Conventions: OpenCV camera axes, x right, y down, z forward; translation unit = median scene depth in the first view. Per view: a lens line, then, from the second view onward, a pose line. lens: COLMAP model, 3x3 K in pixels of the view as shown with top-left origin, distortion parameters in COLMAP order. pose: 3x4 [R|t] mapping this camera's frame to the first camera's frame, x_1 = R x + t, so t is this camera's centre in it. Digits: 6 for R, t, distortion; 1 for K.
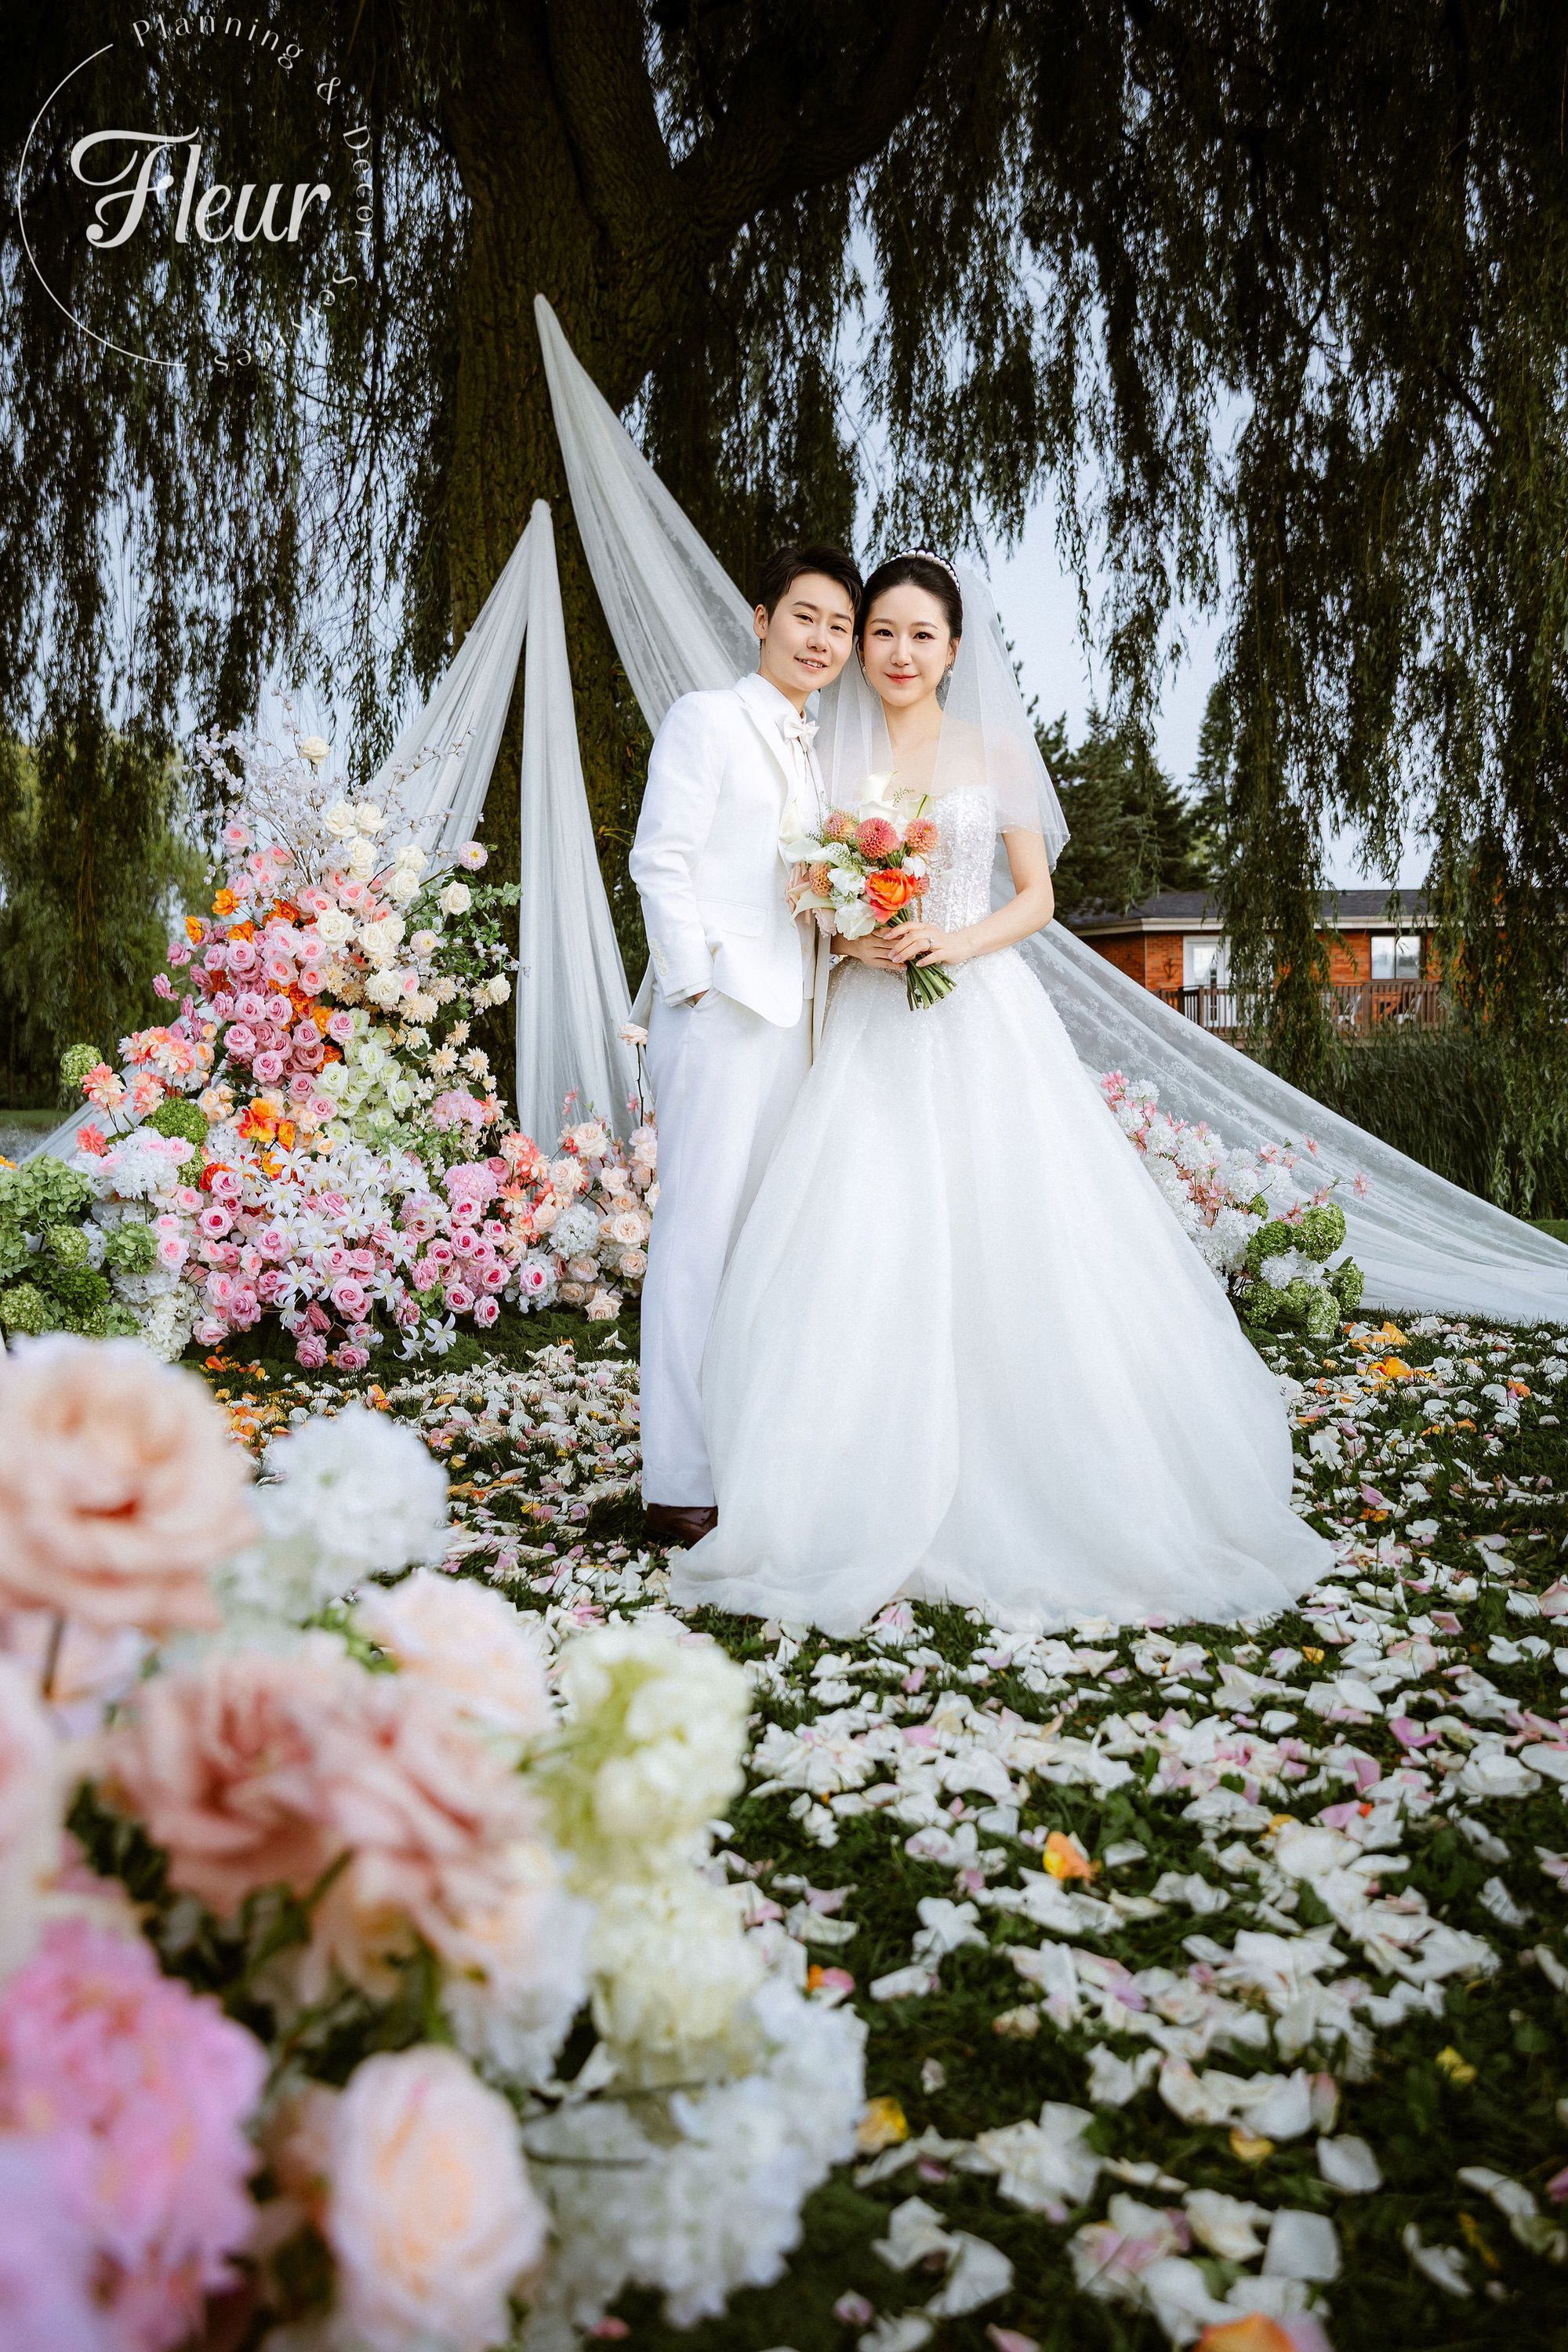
lens RADIAL K [[1858.4, 0, 784.0], [0, 1858.4, 1176.0], [0, 0, 1]] dist [-0.041253, -0.002115]
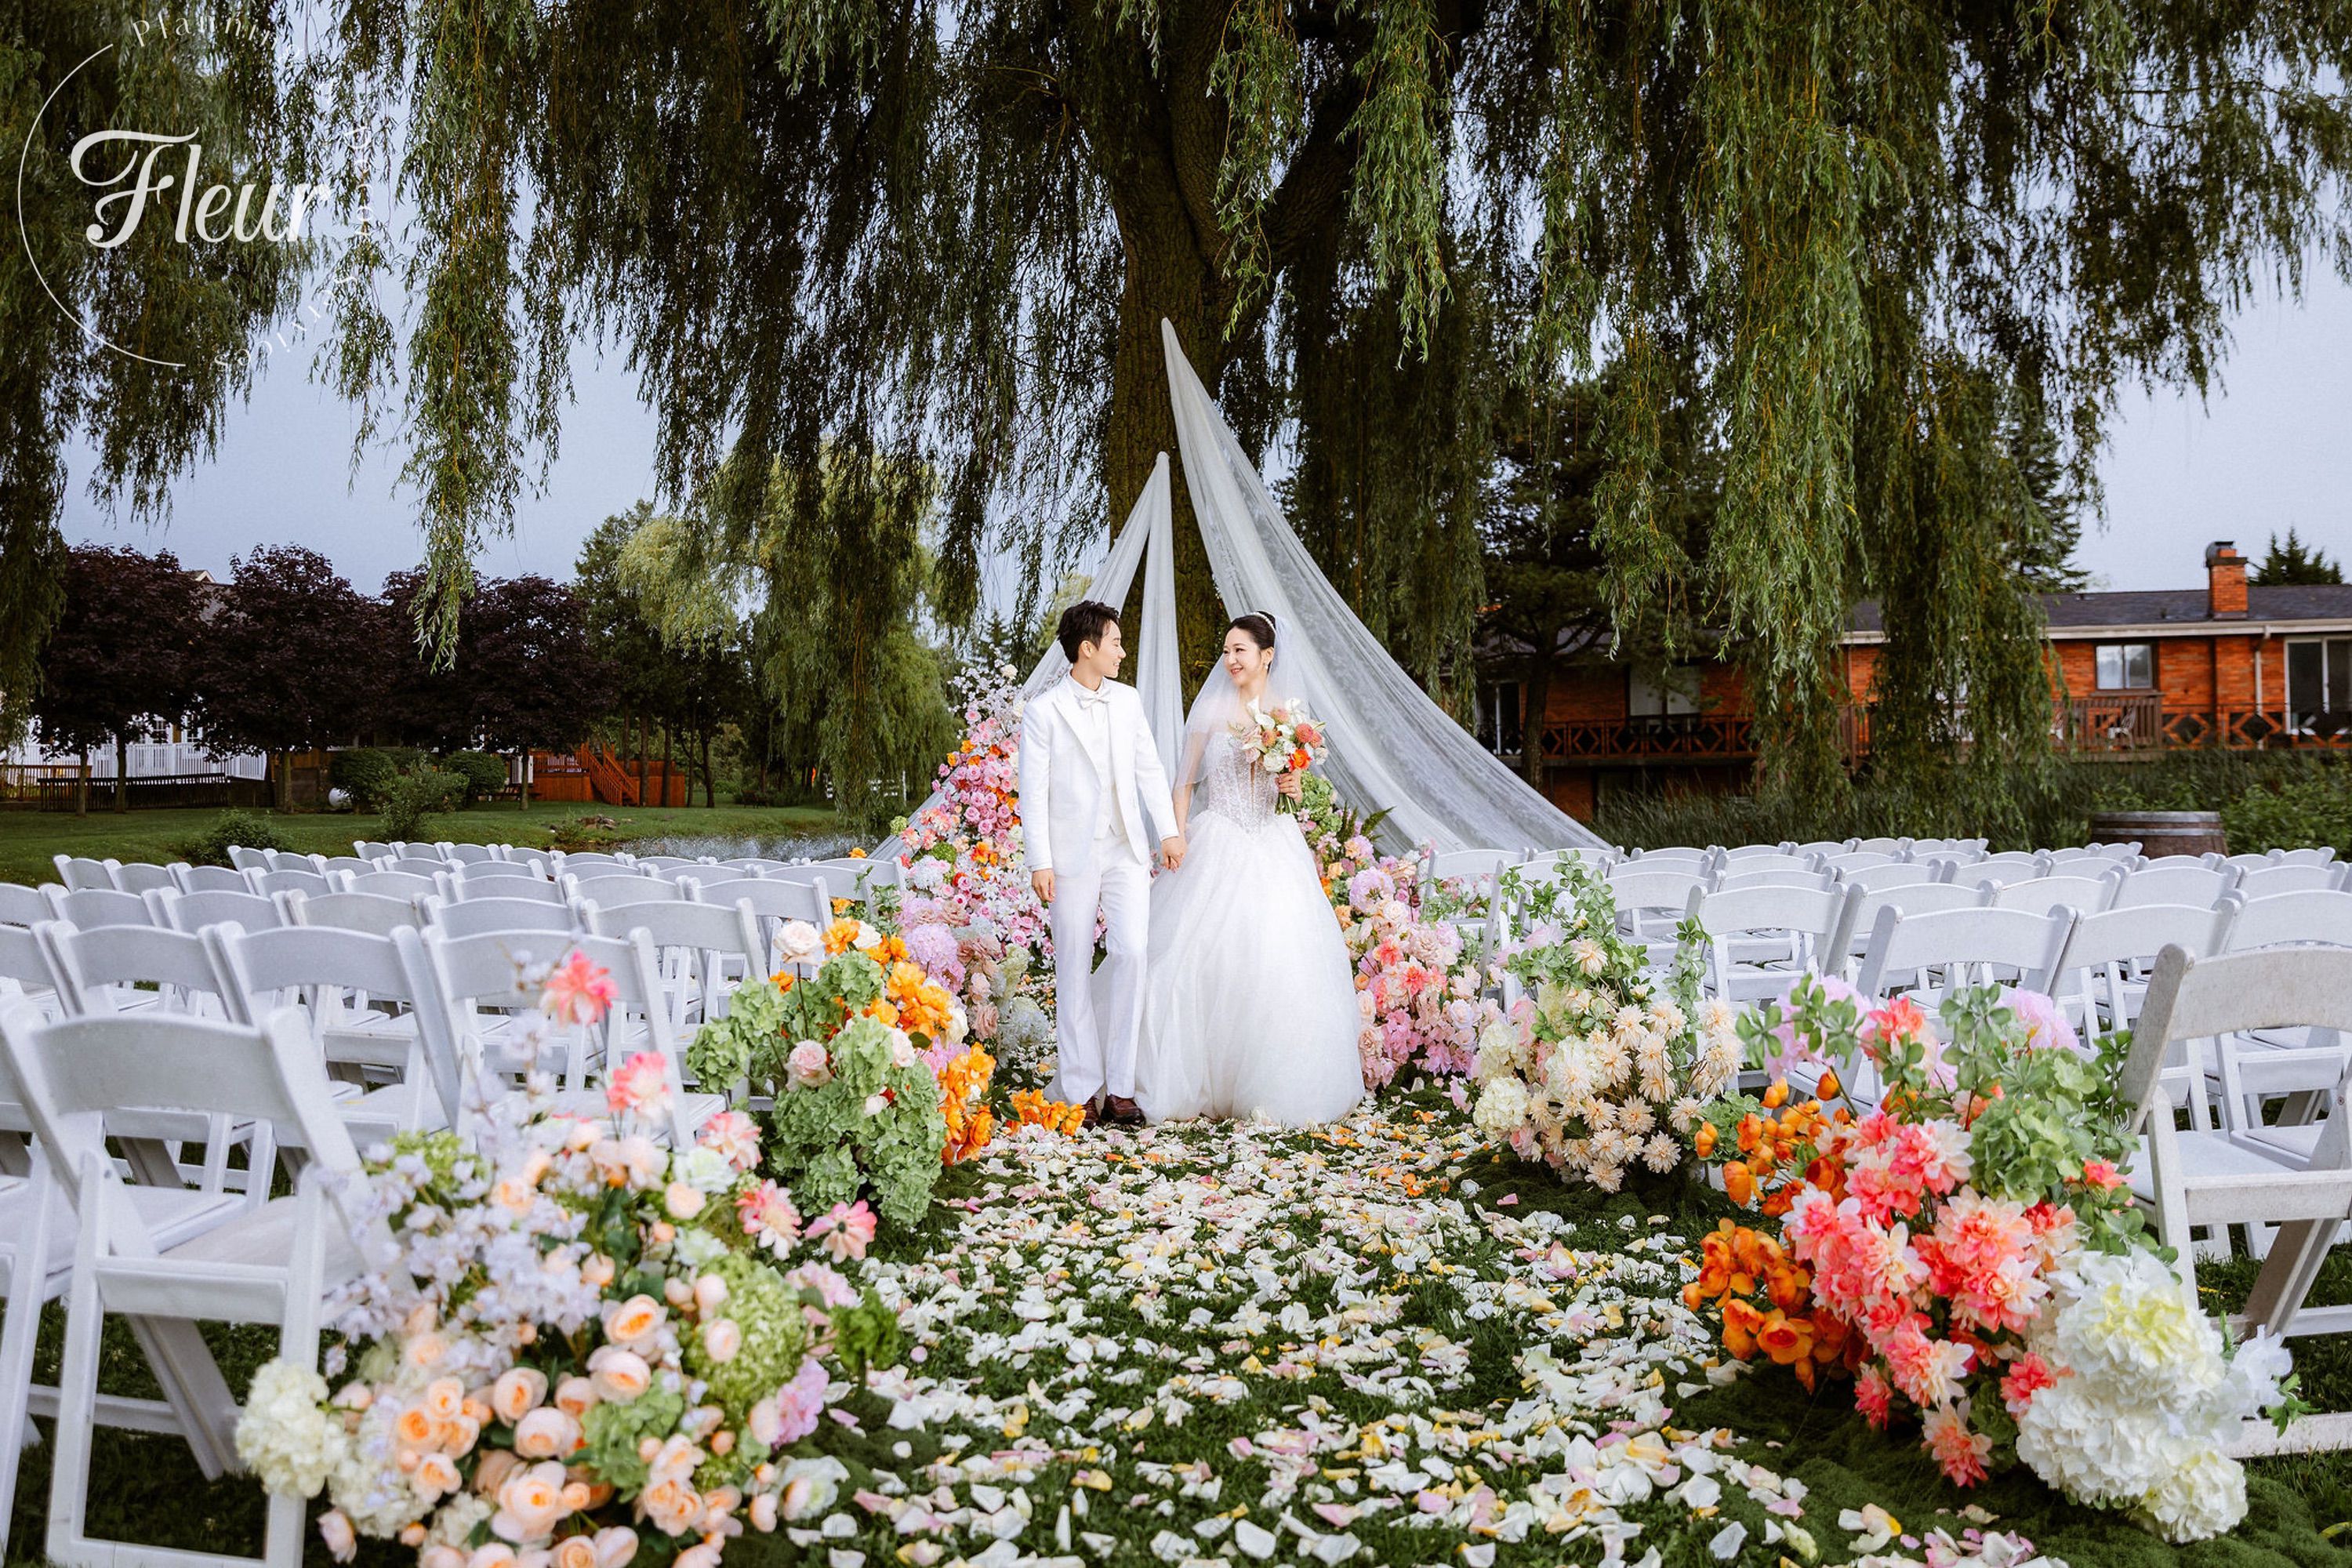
lens RADIAL K [[1826.0, 0, 1176.0], [0, 1826.0, 784.0], [0, 0, 1]] dist [0.001831, 0.000411]
pose [[0.984922, 0.005908, -0.172897, 0.274502], [-0.014952, 0.998584, -0.051055, -0.005223], [0.172351, 0.052871, 0.983616, -0.941381]]
